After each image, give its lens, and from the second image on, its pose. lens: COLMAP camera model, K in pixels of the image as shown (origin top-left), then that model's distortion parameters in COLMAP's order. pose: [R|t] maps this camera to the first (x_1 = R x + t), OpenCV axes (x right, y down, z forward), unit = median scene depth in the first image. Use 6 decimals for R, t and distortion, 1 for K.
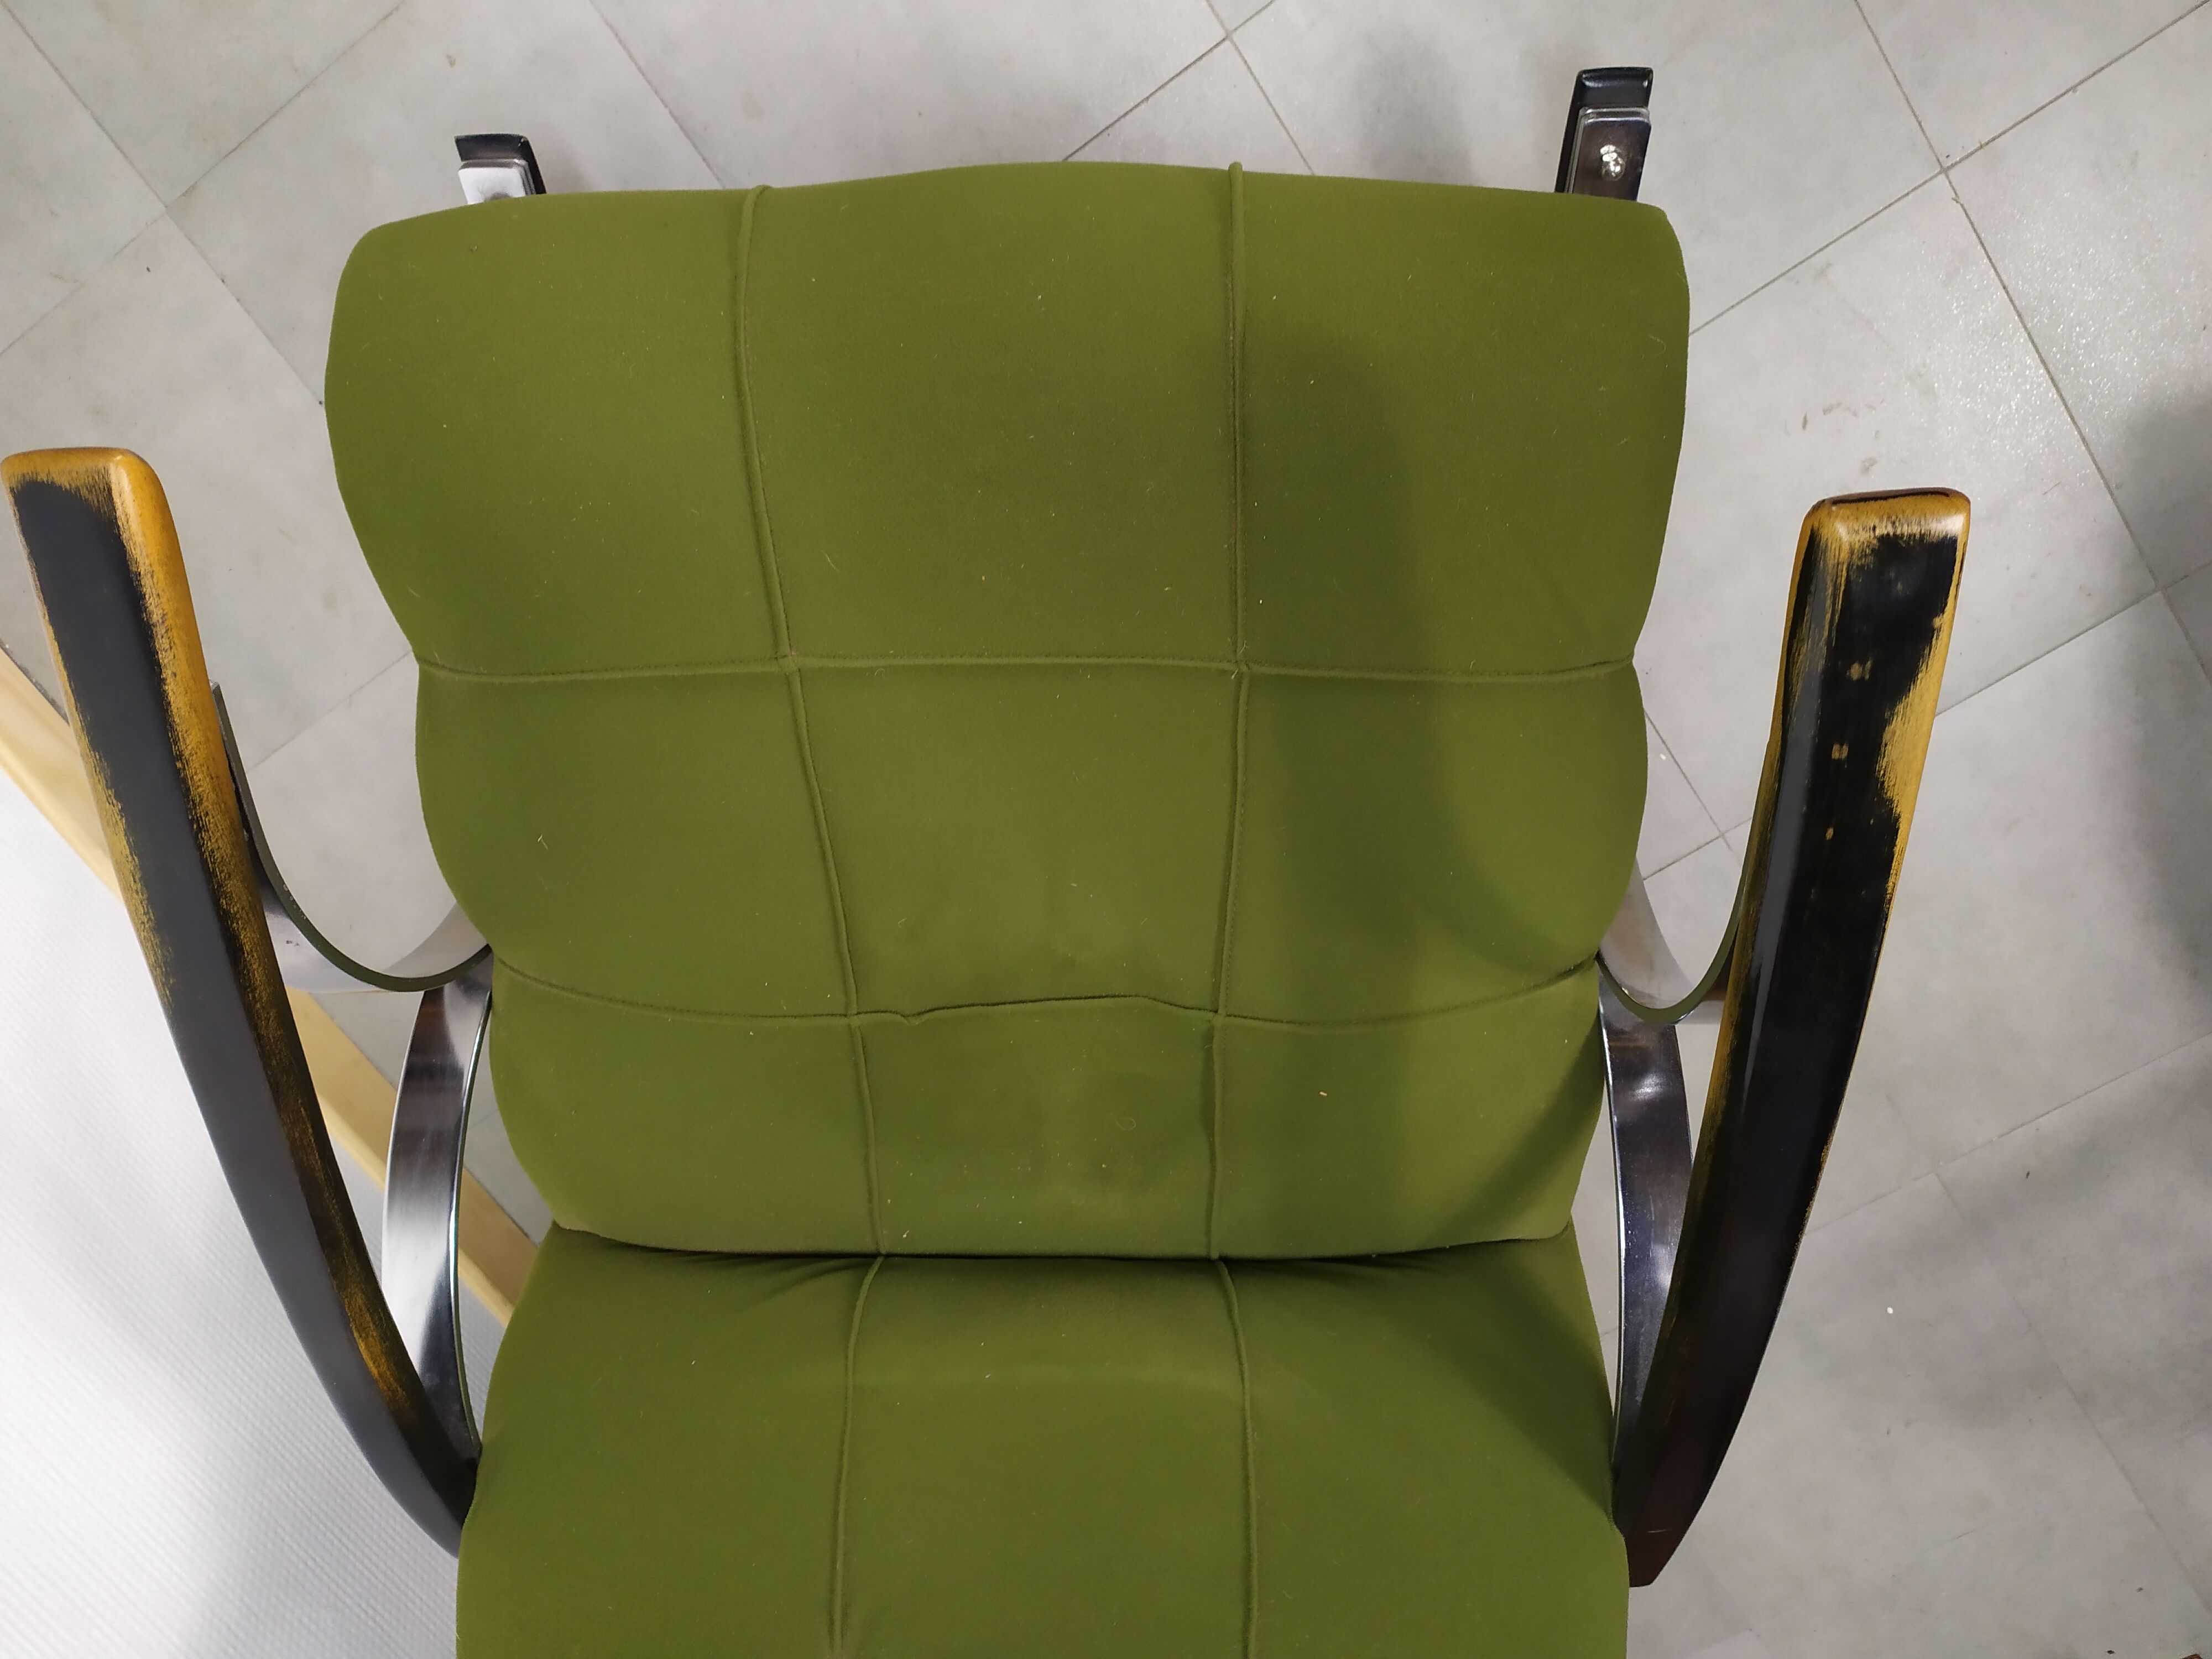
lens RADIAL K [[1683.4, 0, 1075.4], [0, 1683.4, 764.3], [0, 0, 1]] dist [0.021587, -0.023496]
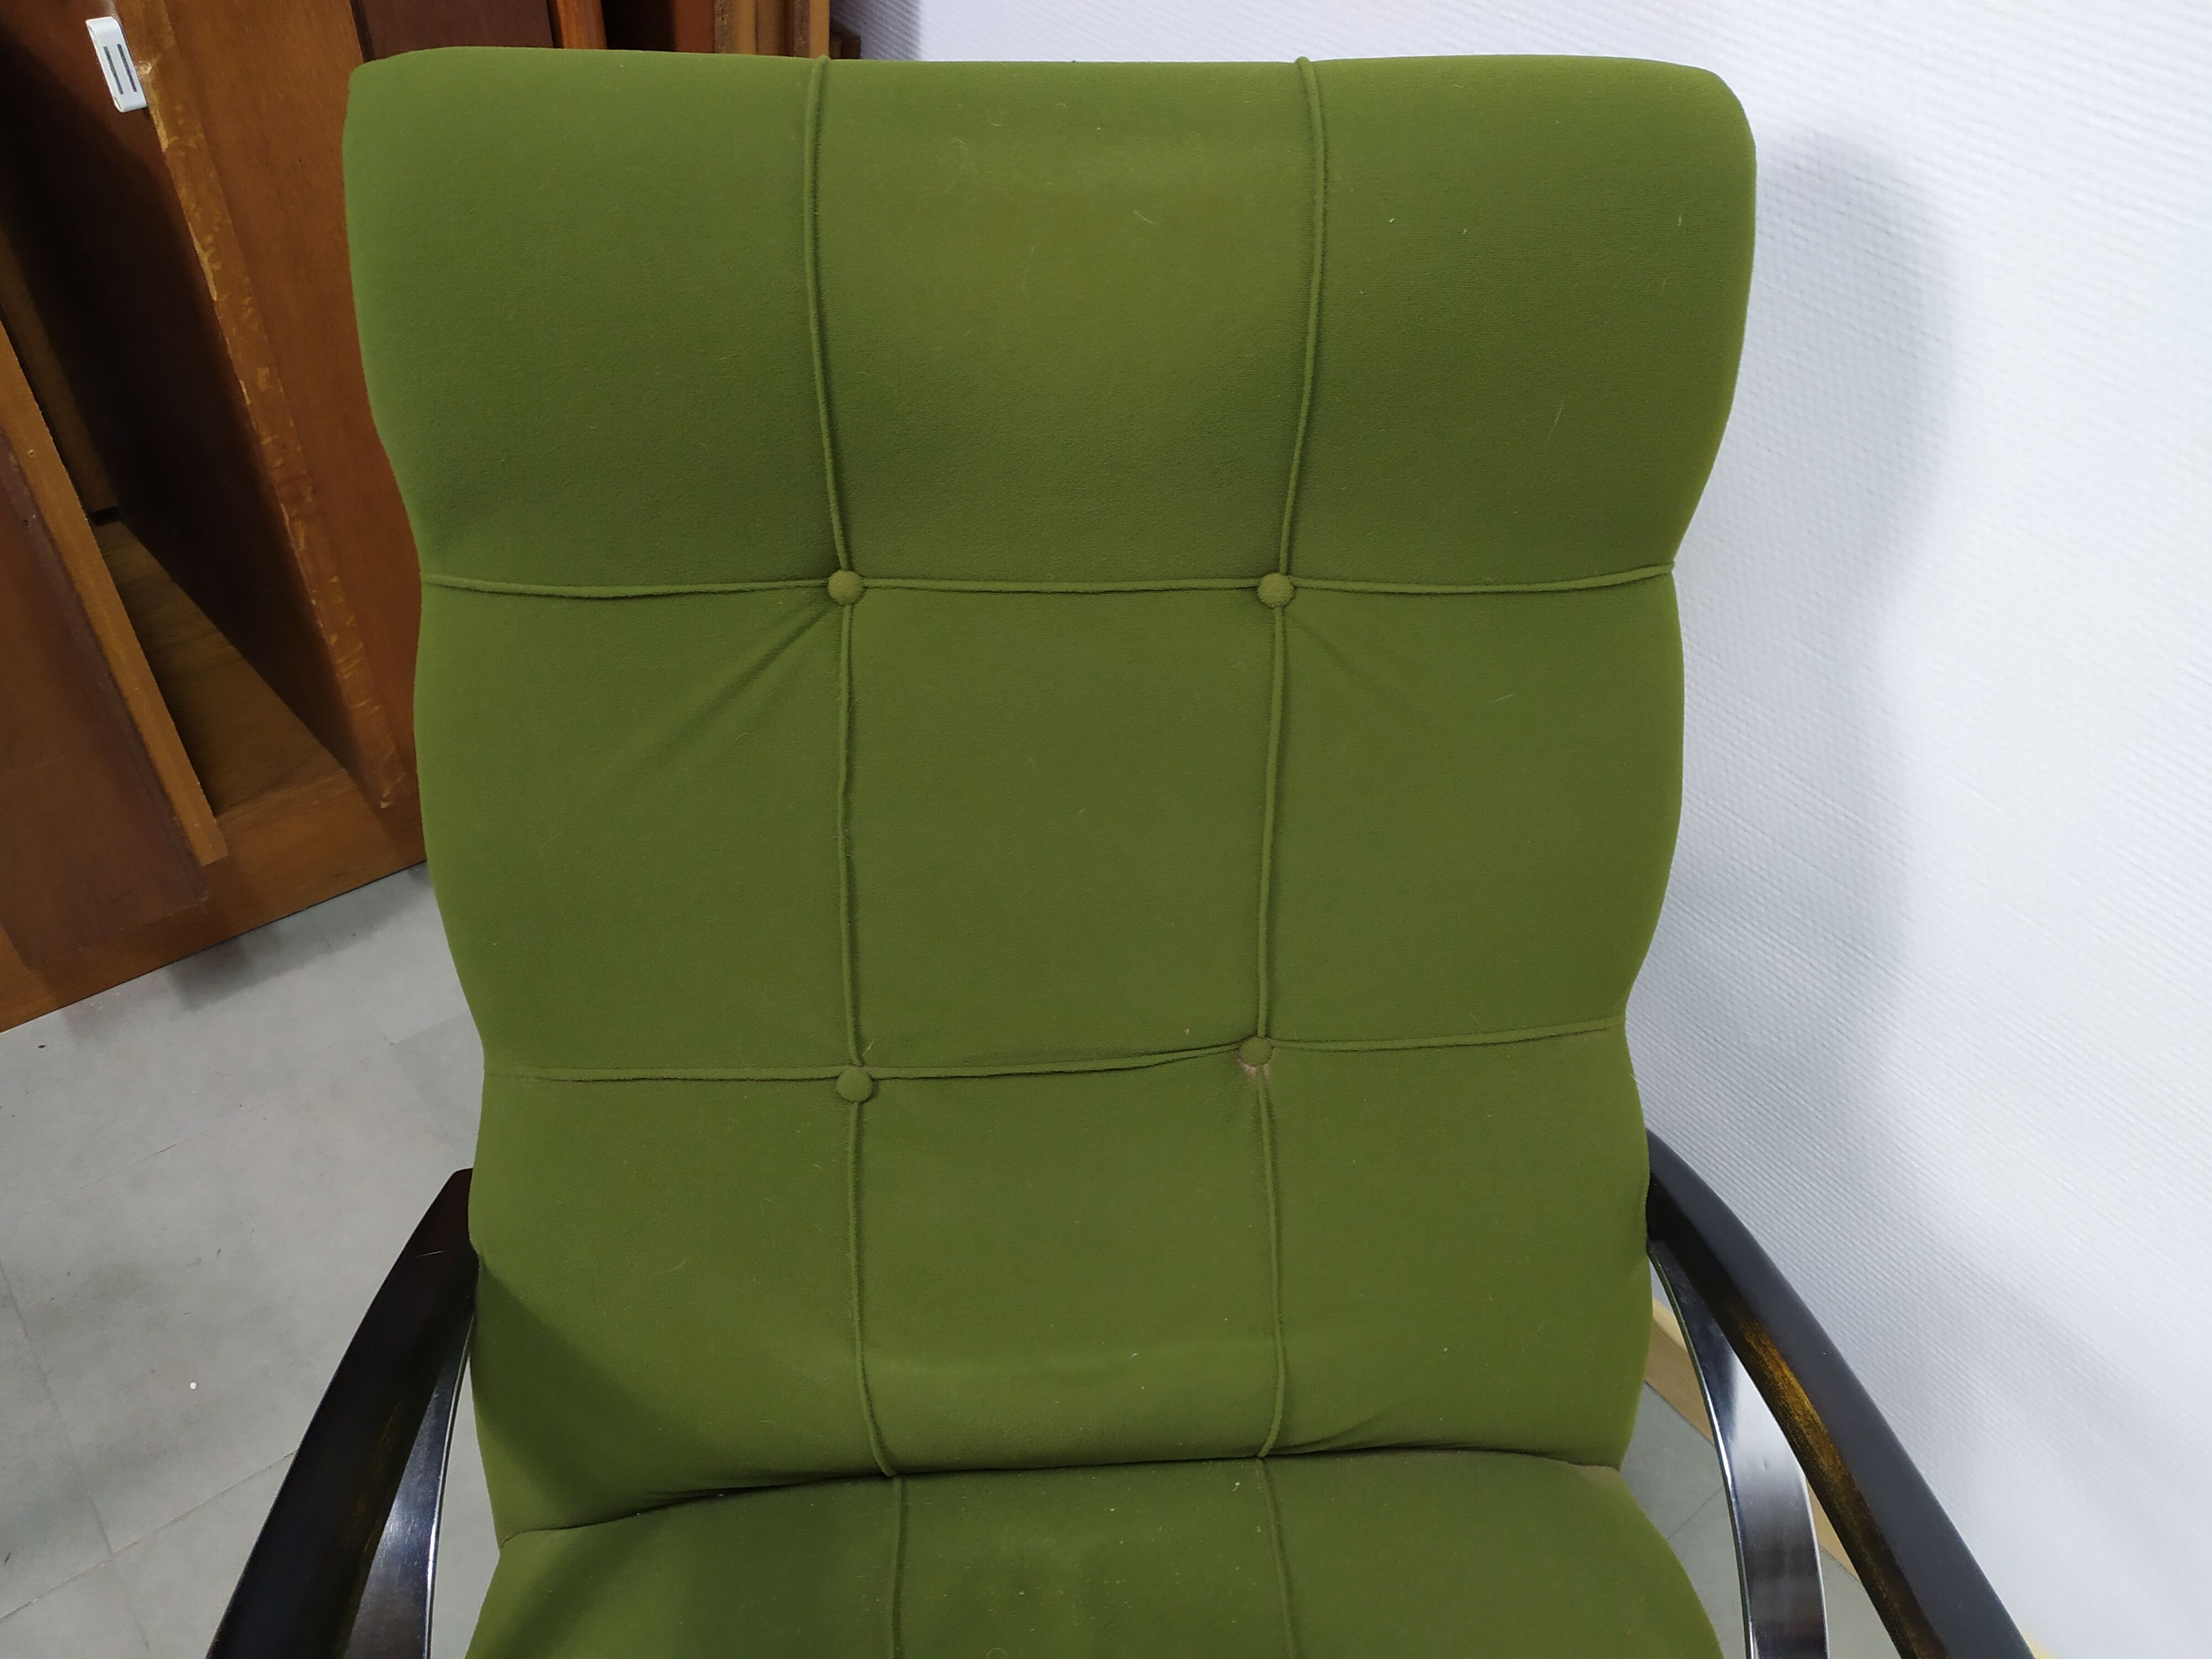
lens RADIAL K [[1683.4, 0, 1105.2], [0, 1683.4, 848.1], [0, 0, 1]] dist [0.021587, -0.023496]
pose [[-0.997885, 0.057143, -0.030990, -0.022513], [-0.064991, -0.887094, 0.456990, 0.184080], [-0.001377, 0.458037, 0.888932, 0.031712]]
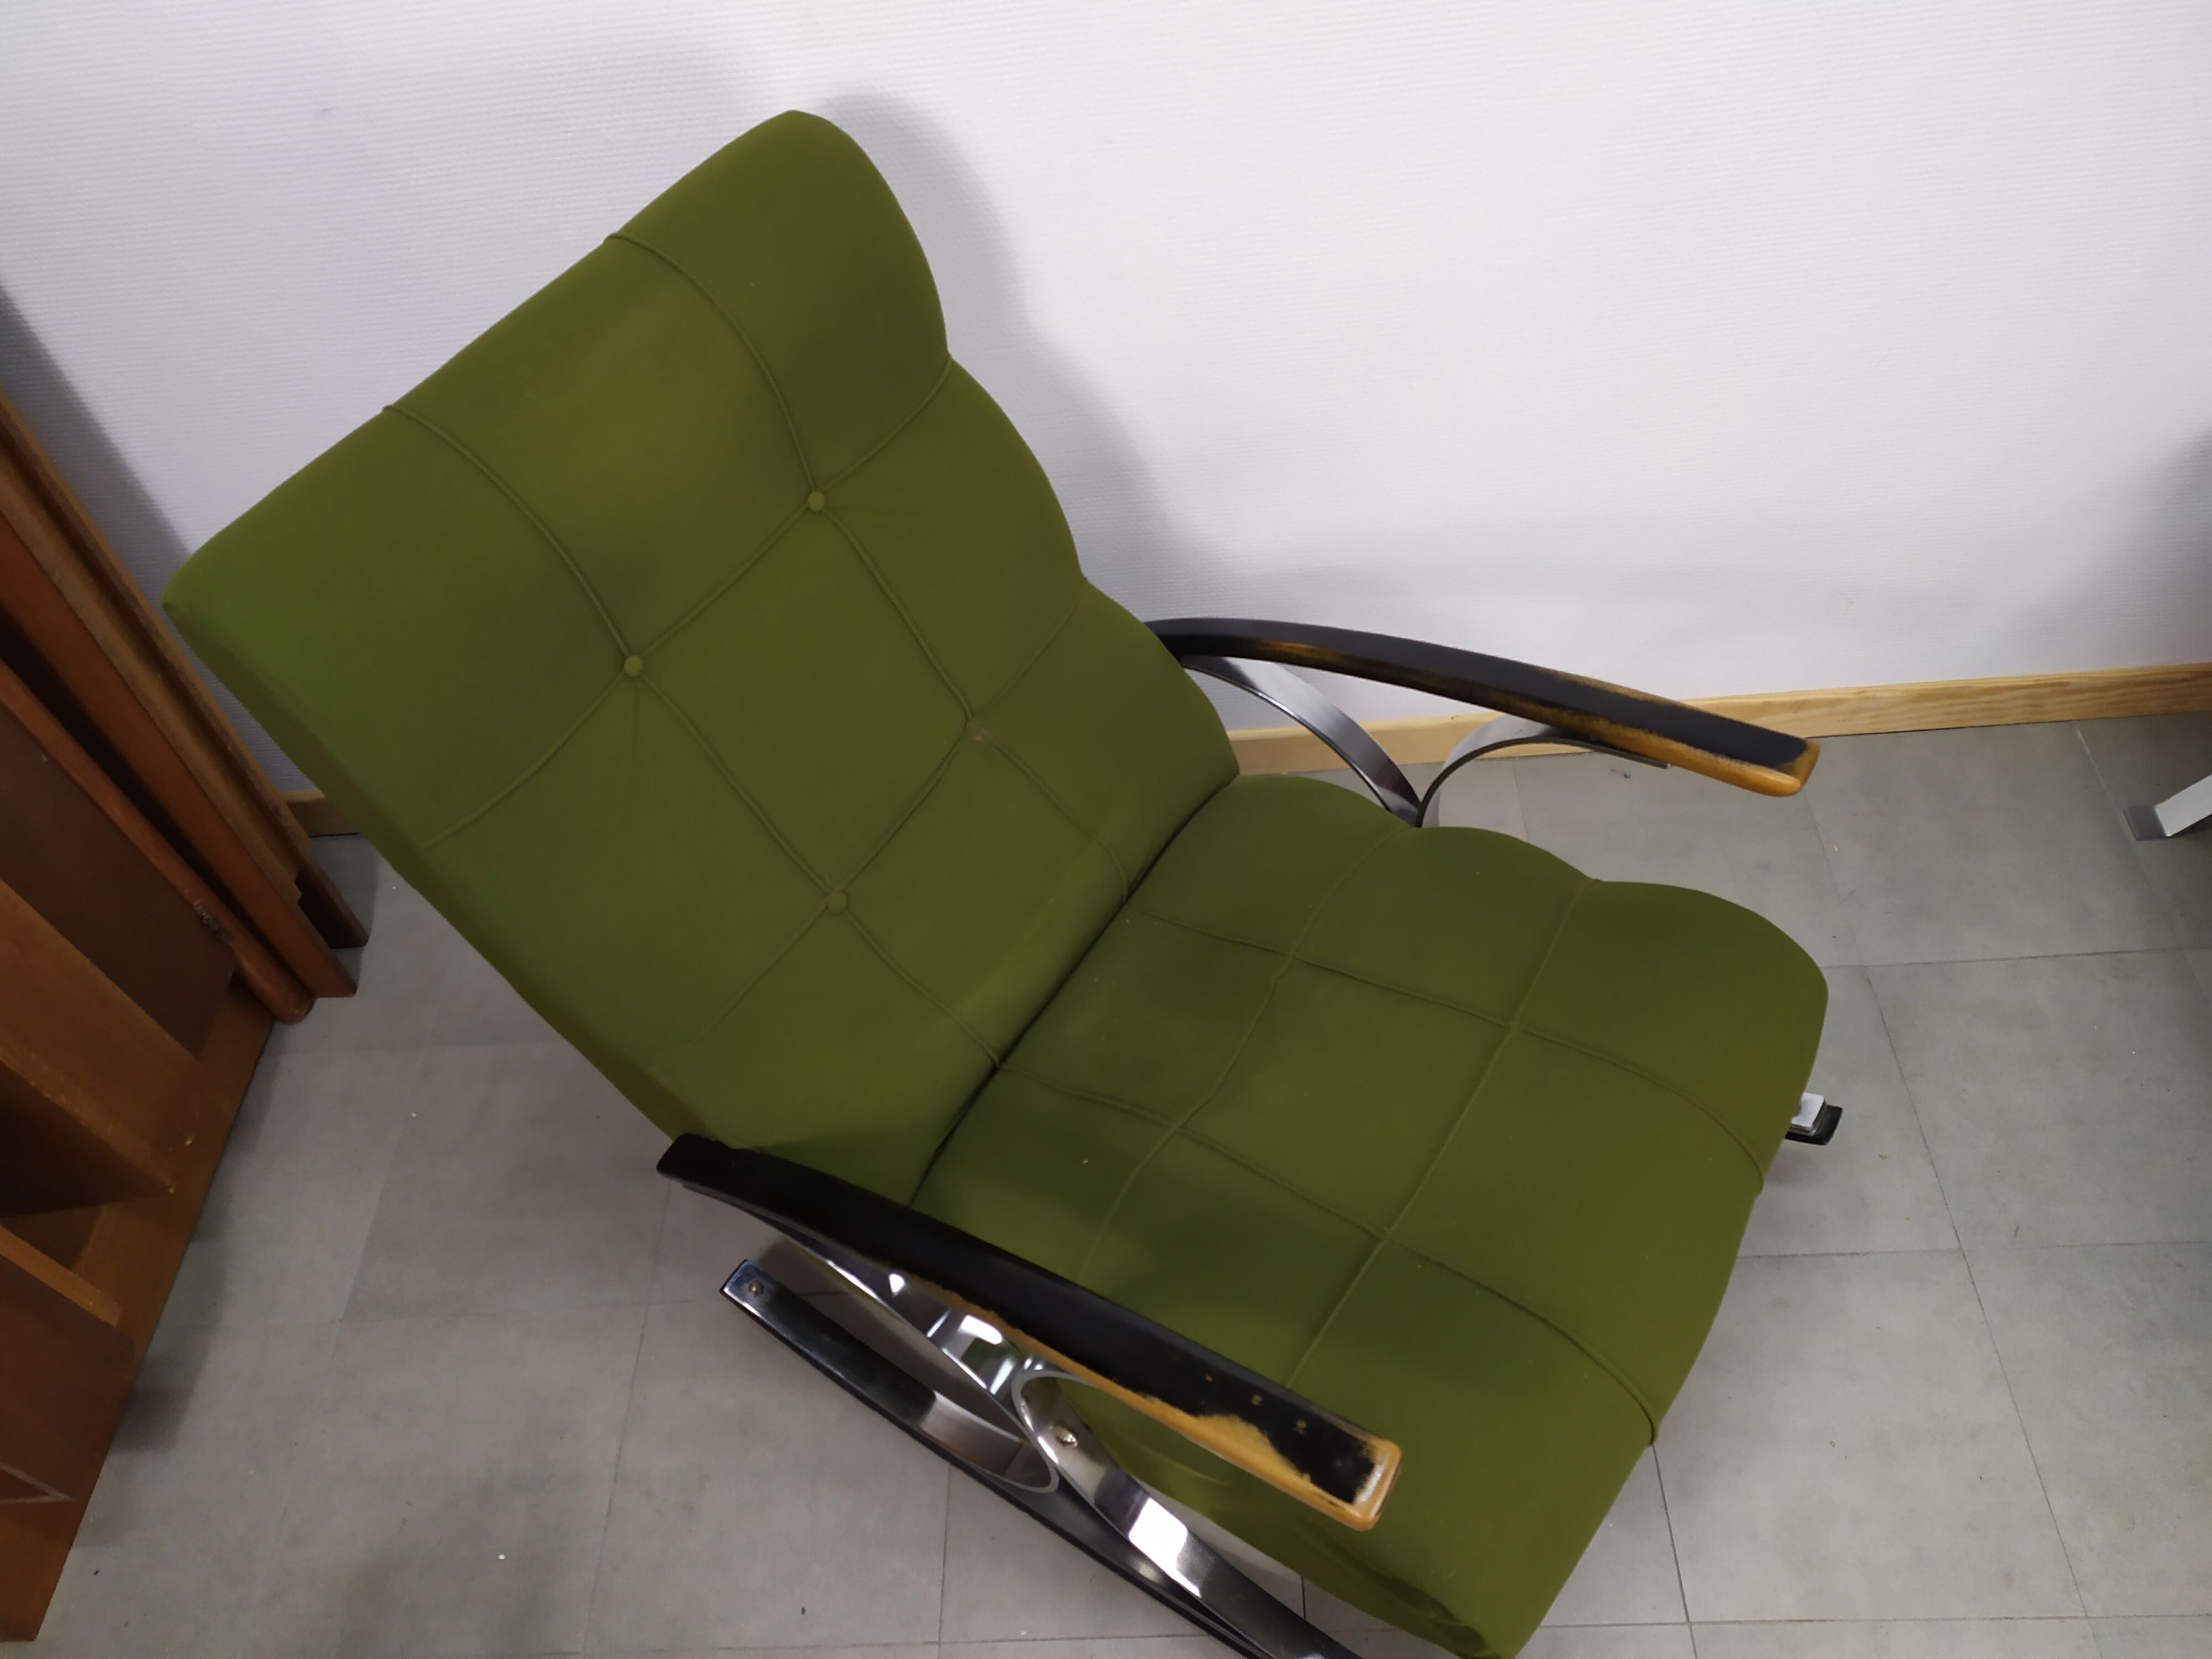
lens RADIAL K [[1683.4, 0, 1106.5], [0, 1683.4, 818.0], [0, 0, 1]] dist [0.021587, -0.023496]
pose [[-0.557703, 0.723743, -0.406403, 0.519669], [-0.821616, -0.550927, 0.146377, 0.125306], [-0.117959, 0.415542, 0.901893, -0.506789]]
